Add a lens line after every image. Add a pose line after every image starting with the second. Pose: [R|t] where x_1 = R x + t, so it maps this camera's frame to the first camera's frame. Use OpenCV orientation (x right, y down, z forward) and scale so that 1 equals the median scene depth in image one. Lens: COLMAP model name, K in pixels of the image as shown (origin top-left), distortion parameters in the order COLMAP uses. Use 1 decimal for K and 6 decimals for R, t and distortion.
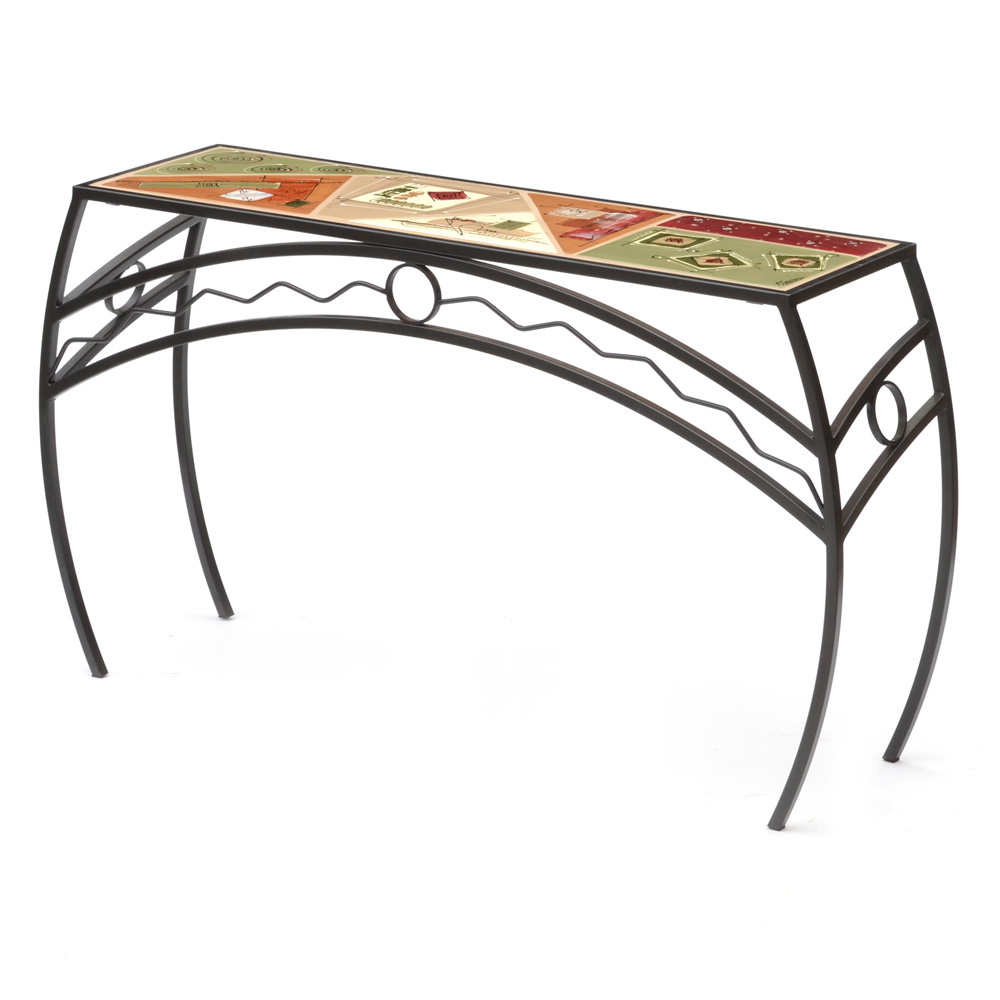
lens RADIAL K [[3883.8, 0, 498.9], [0, 3883.8, 506.8], [0, 0, 1]] dist [0.615838, 0.000000]
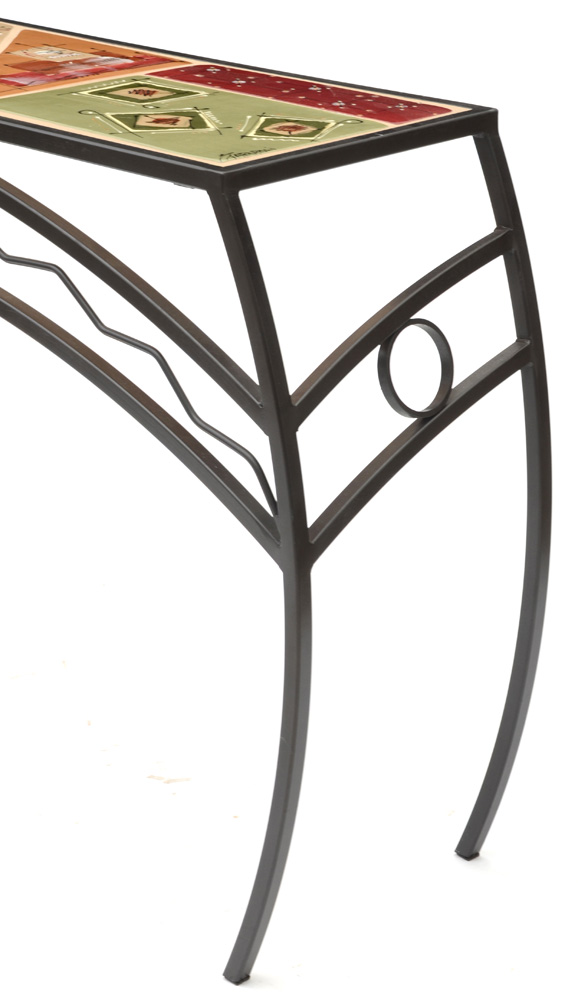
lens RADIAL K [[2430.6, 0, 298.8], [0, 2430.6, 491.0], [0, 0, 1]] dist [0.466233, 0.000000]
pose [[0.983467, 0.056288, -0.172115, 0.148419], [-0.047433, 0.997351, 0.055137, -0.024587], [0.174763, -0.046062, 0.983533, 0.584862]]
